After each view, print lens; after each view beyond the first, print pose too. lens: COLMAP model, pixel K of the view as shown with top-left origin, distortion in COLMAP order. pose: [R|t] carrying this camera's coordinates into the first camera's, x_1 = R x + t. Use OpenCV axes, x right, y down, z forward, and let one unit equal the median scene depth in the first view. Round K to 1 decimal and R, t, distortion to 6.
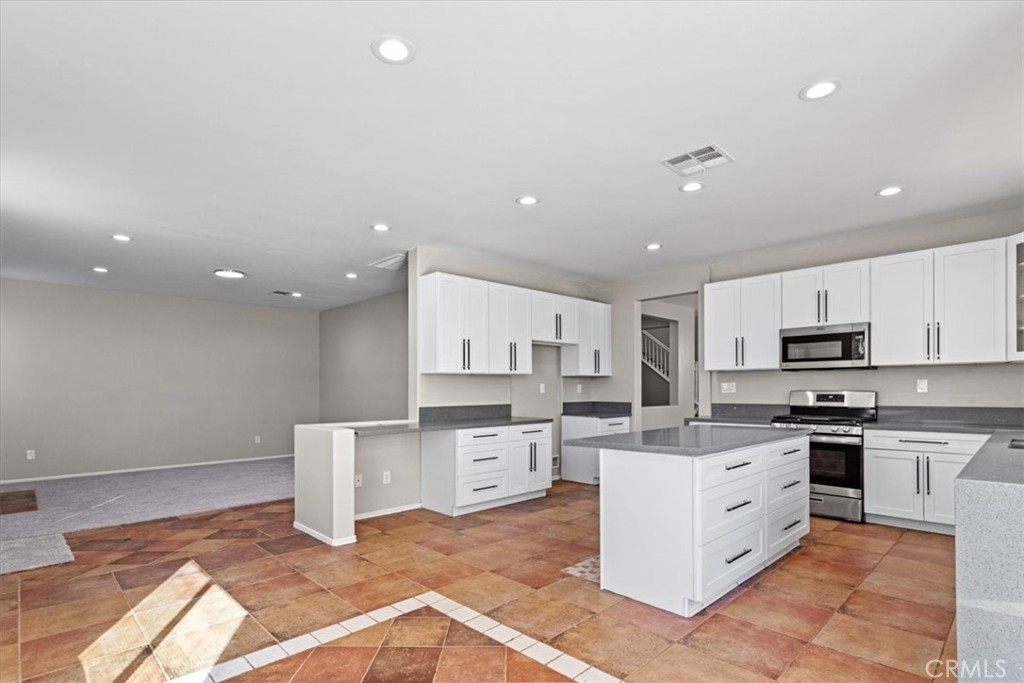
lens RADIAL K [[503.7, 0, 505.8], [0, 503.7, 389.0], [0, 0, 1]] dist [-0.001467, 0.002590]
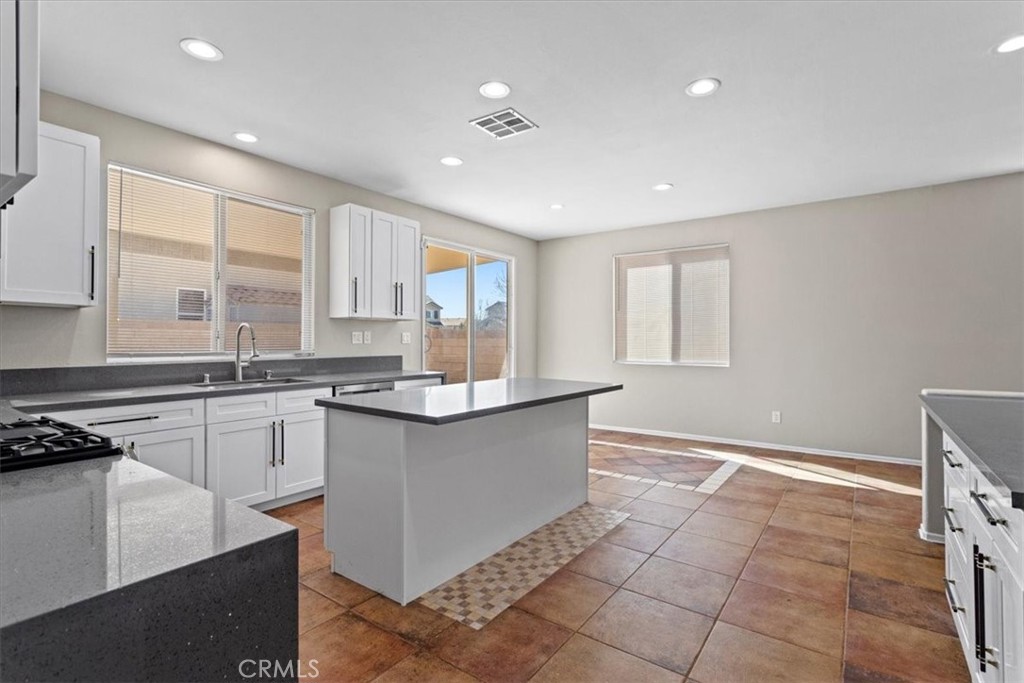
lens RADIAL K [[503.7, 0, 508.4], [0, 503.7, 343.4], [0, 0, 1]] dist [-0.001467, 0.002590]
pose [[-0.979309, 0.006437, -0.202269, 0.441647], [0.006501, 0.999979, 0.000348, 0.005638], [0.202266, -0.000974, -0.979330, 1.513237]]
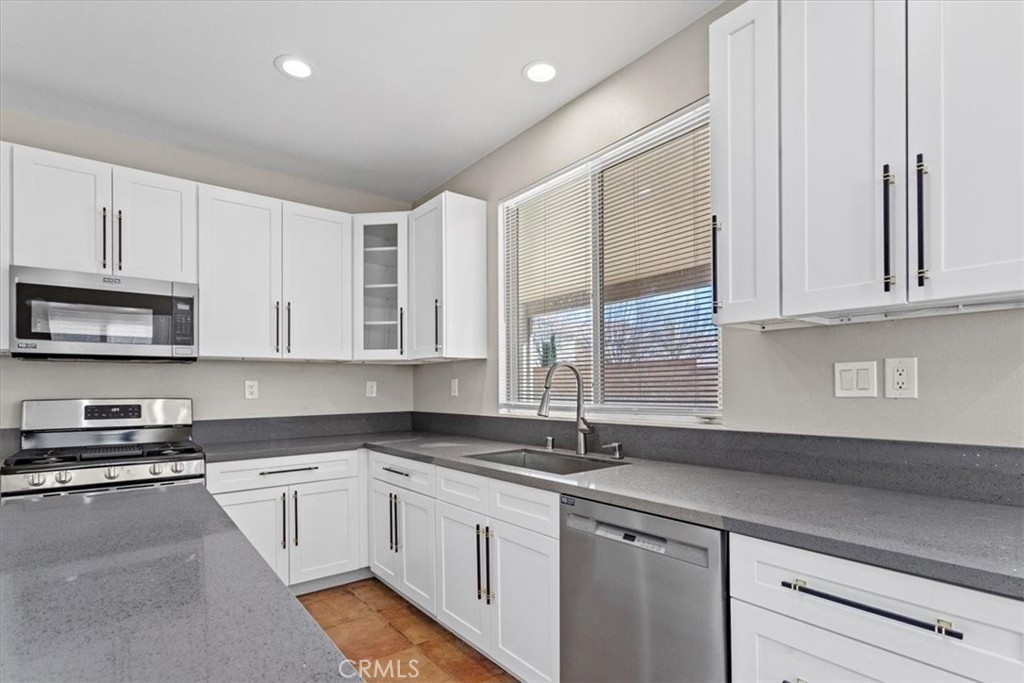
lens RADIAL K [[503.7, 0, 512.4], [0, 503.7, 389.1], [0, 0, 1]] dist [-0.001467, 0.002590]
pose [[0.099044, 0.000670, 0.995083, 0.160195], [0.007823, 0.999968, -0.001452, -0.003012], [-0.995052, 0.007929, 0.099035, 0.588931]]
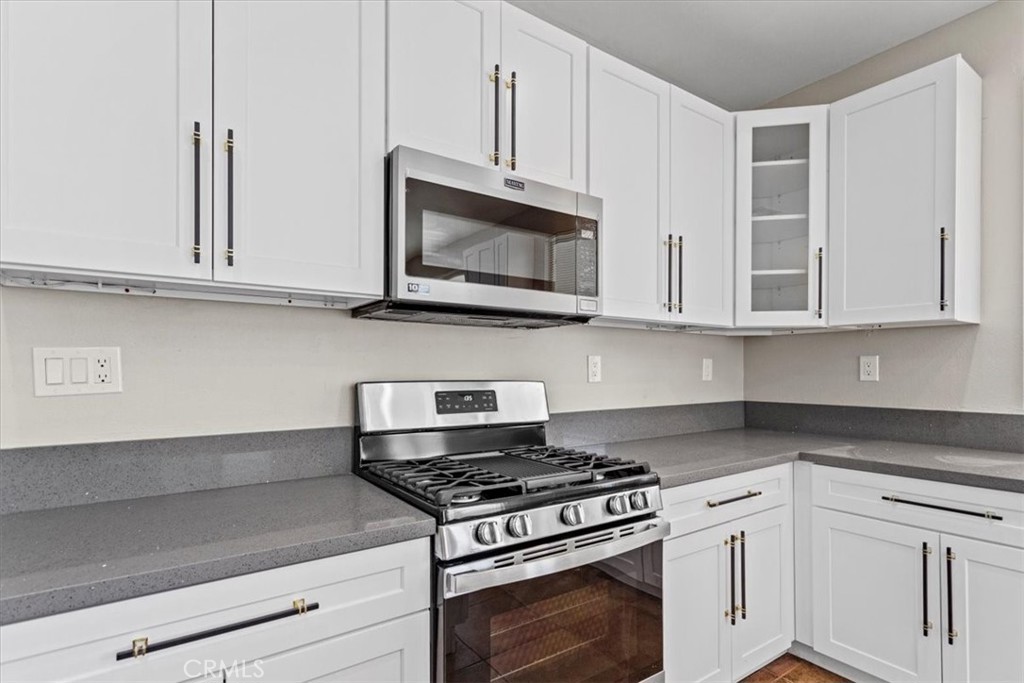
lens RADIAL K [[503.7, 0, 512.2], [0, 503.7, 372.4], [0, 0, 1]] dist [-0.001467, 0.002590]
pose [[0.152341, 0.001685, 0.988327, 0.348921], [-0.000922, 0.999998, -0.001563, -0.001973], [-0.988328, -0.000673, 0.152342, 1.054039]]
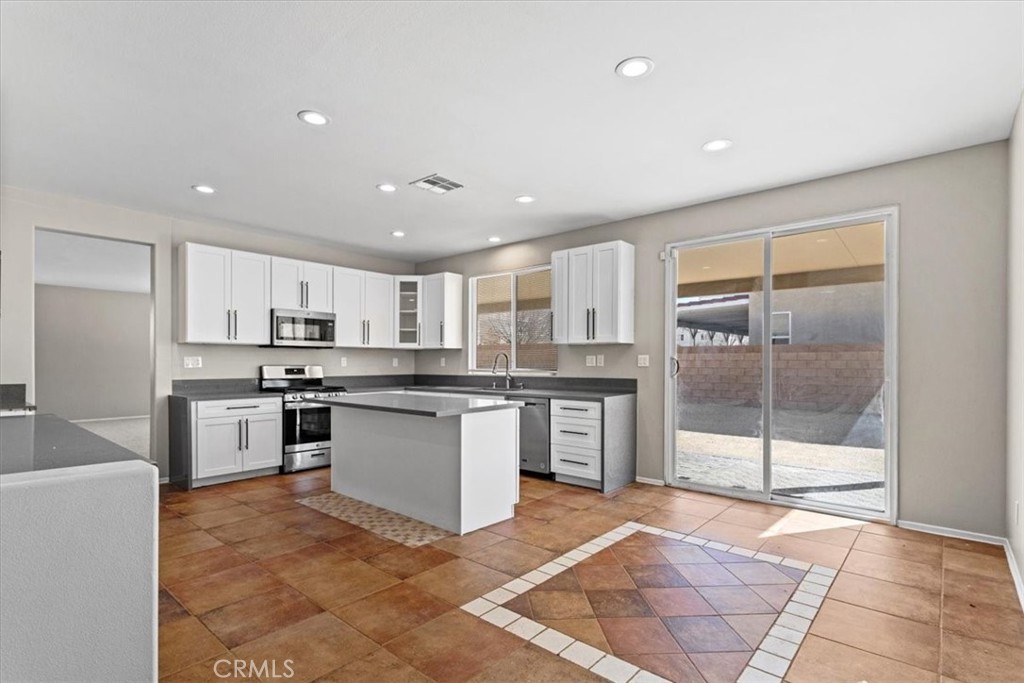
lens RADIAL K [[503.7, 0, 502.8], [0, 503.7, 372.3], [0, 0, 1]] dist [-0.001467, 0.002590]
pose [[-0.078950, -0.013636, 0.996785, -0.674745], [-0.002475, 0.999906, 0.013483, 0.003422], [-0.996876, -0.001402, -0.078976, 0.694014]]
